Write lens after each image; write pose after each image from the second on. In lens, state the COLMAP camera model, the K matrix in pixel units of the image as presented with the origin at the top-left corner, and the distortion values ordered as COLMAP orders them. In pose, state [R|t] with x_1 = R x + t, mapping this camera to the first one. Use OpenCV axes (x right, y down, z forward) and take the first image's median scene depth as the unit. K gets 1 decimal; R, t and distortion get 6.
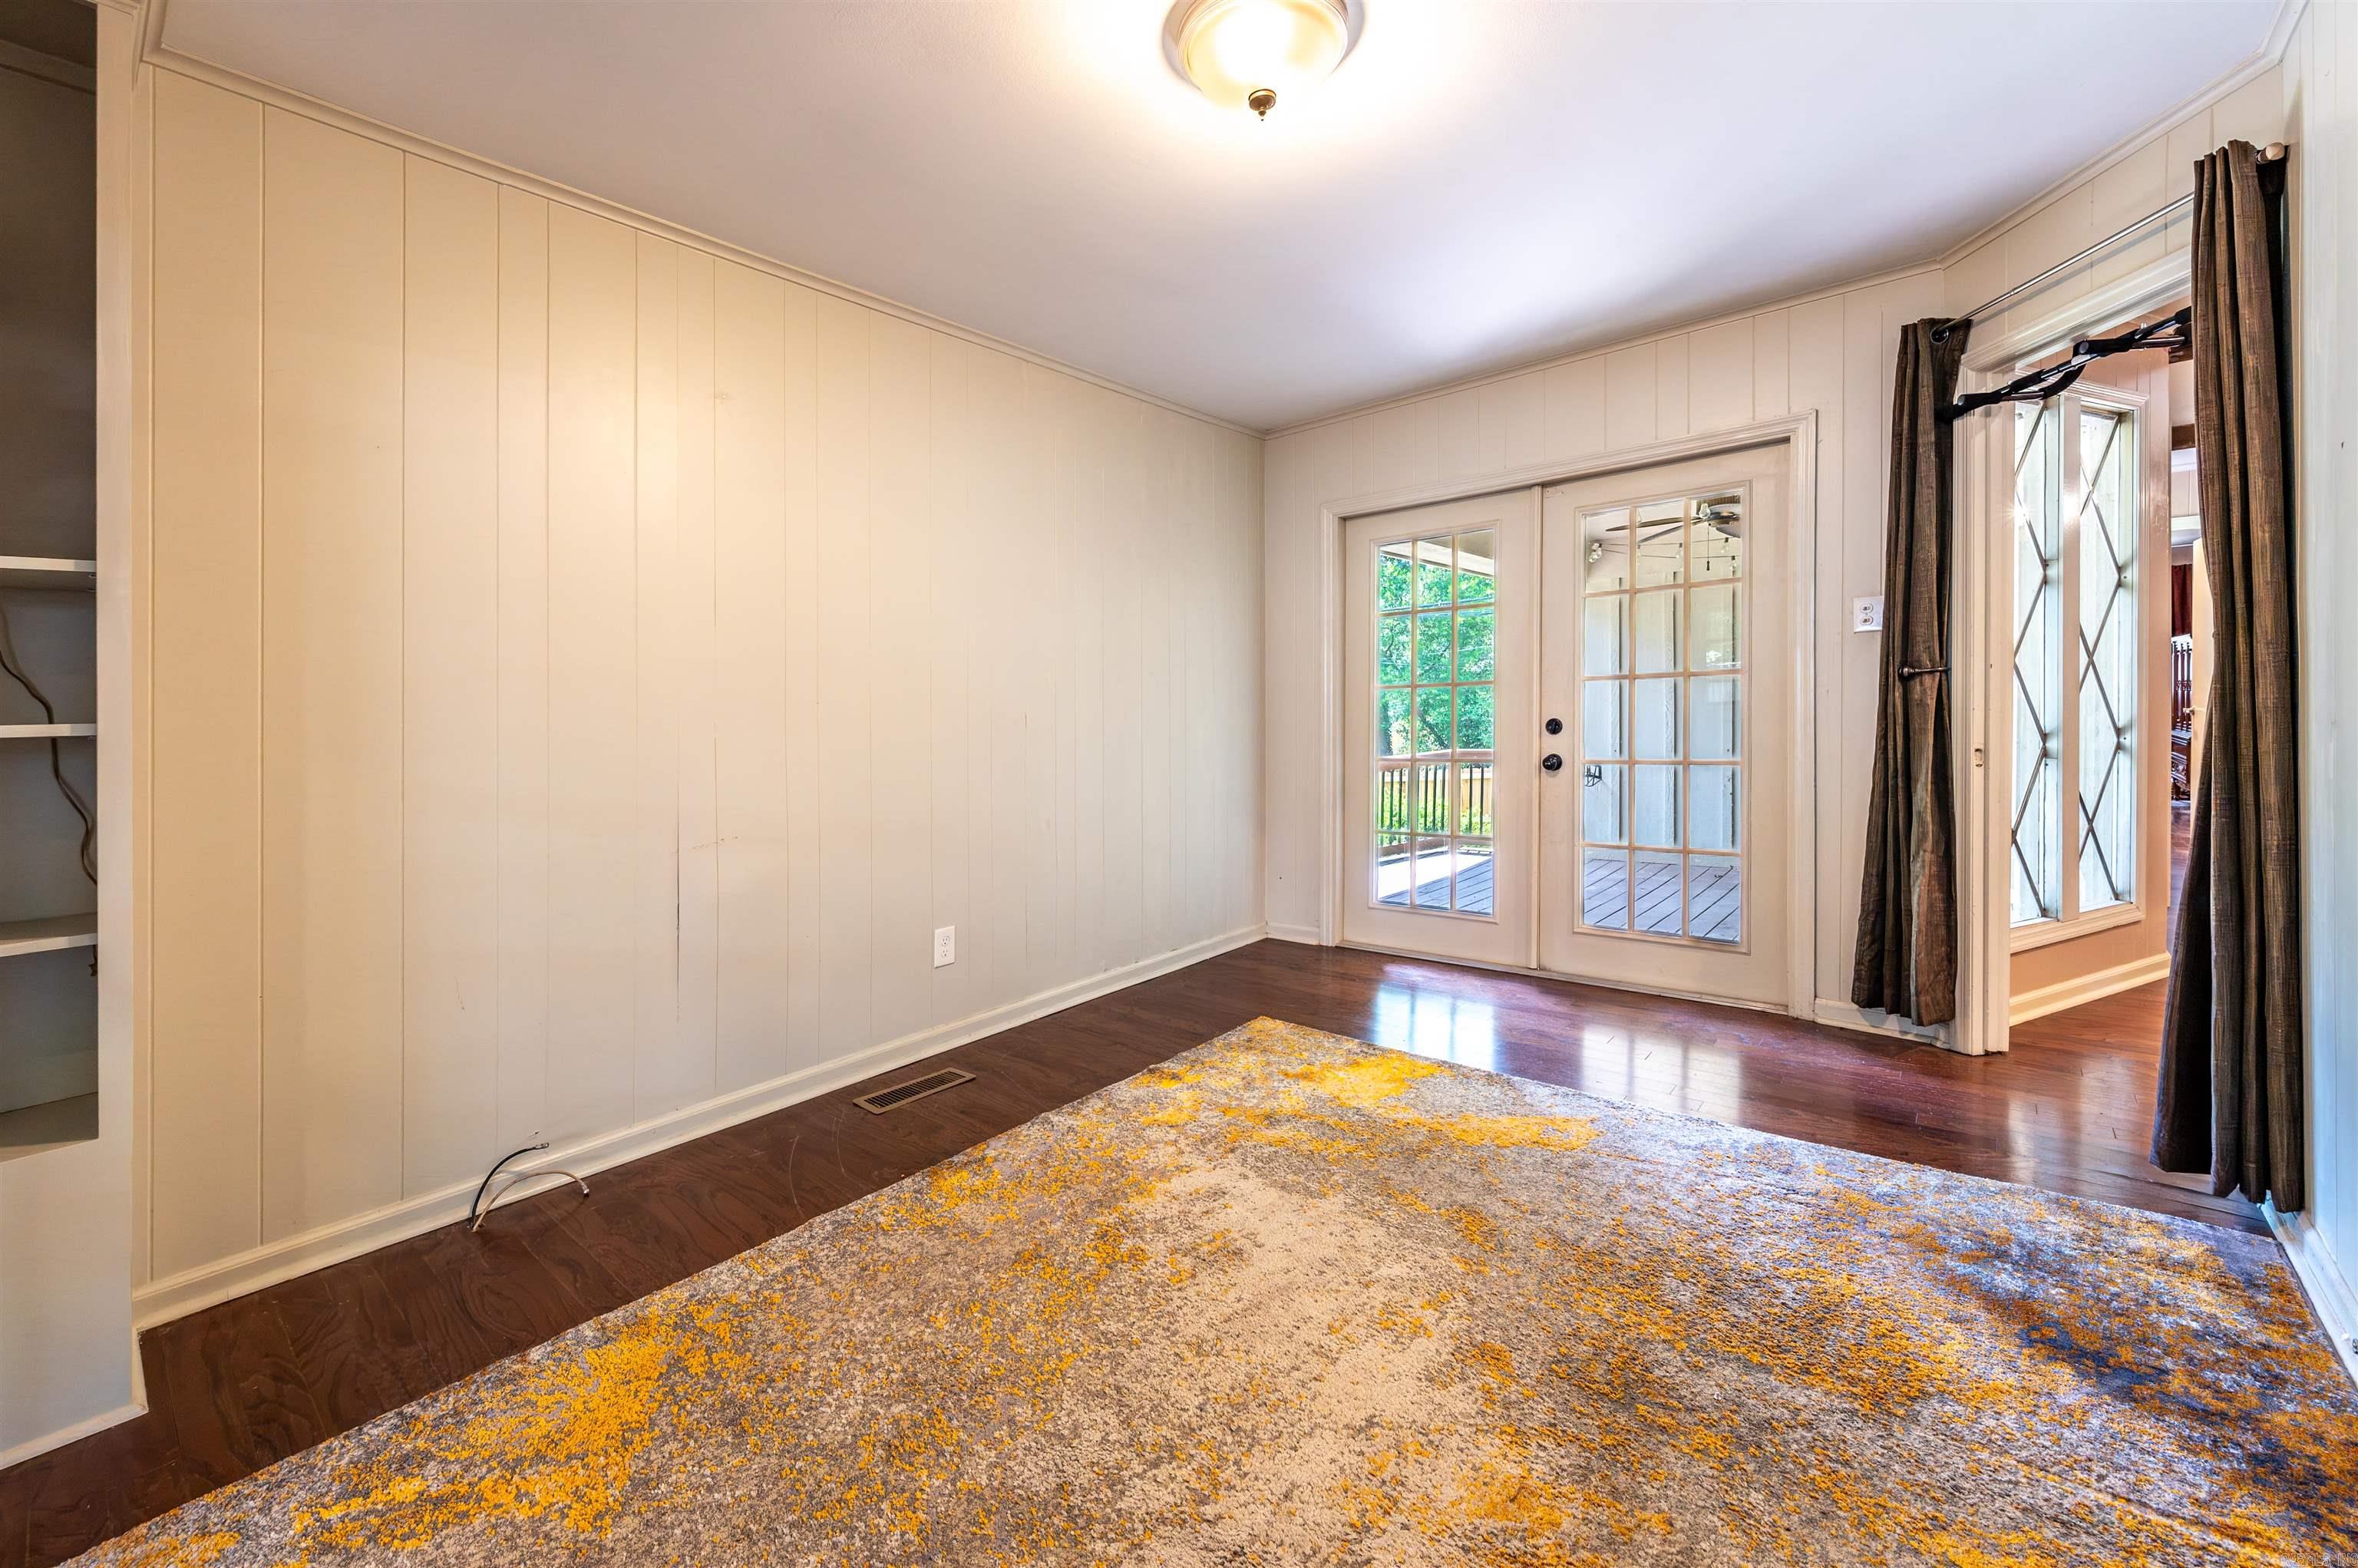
lens RADIAL K [[938.3, 0, 1173.4], [0, 938.3, 714.7], [0, 0, 1]] dist [0.036179, 0.000008]
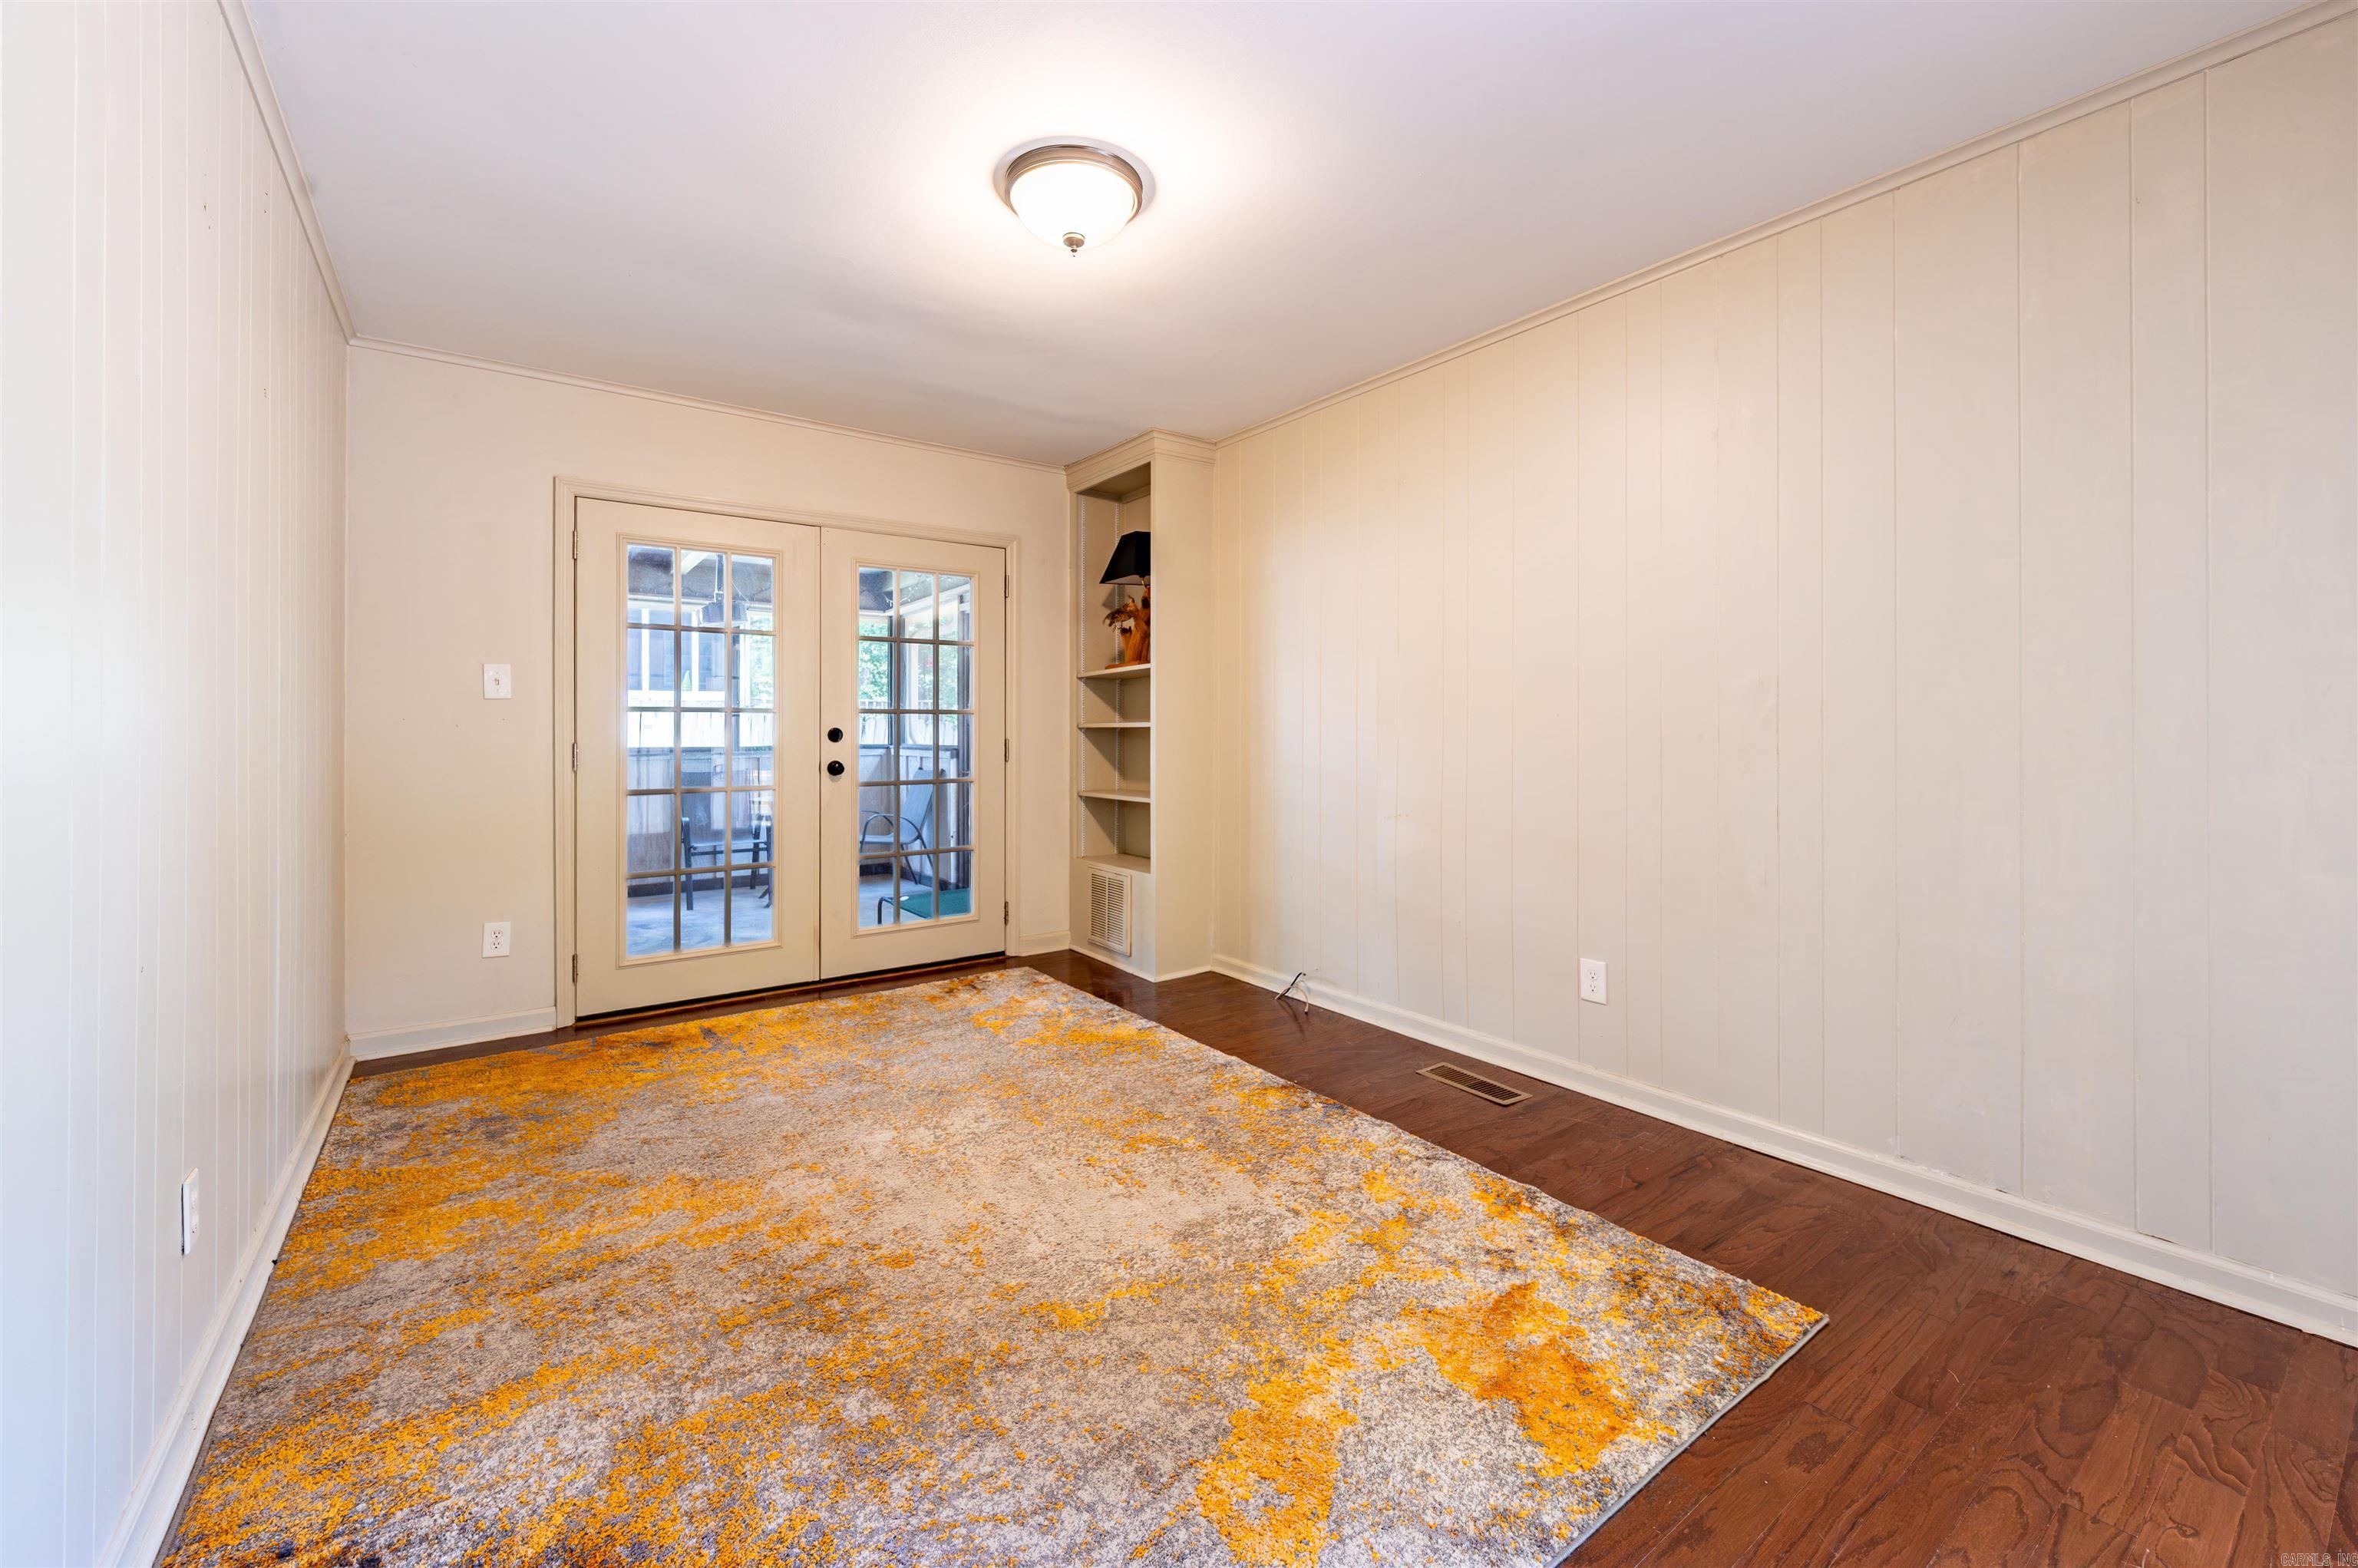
lens RADIAL K [[944.8, 0, 1178.7], [0, 944.8, 750.2], [0, 0, 1]] dist [-0.000469, 0.000016]
pose [[-0.227263, 0.036841, -0.973136, 0.997625], [0.002873, 0.999305, 0.037161, -0.009516], [0.973829, 0.005650, -0.227211, 1.159313]]
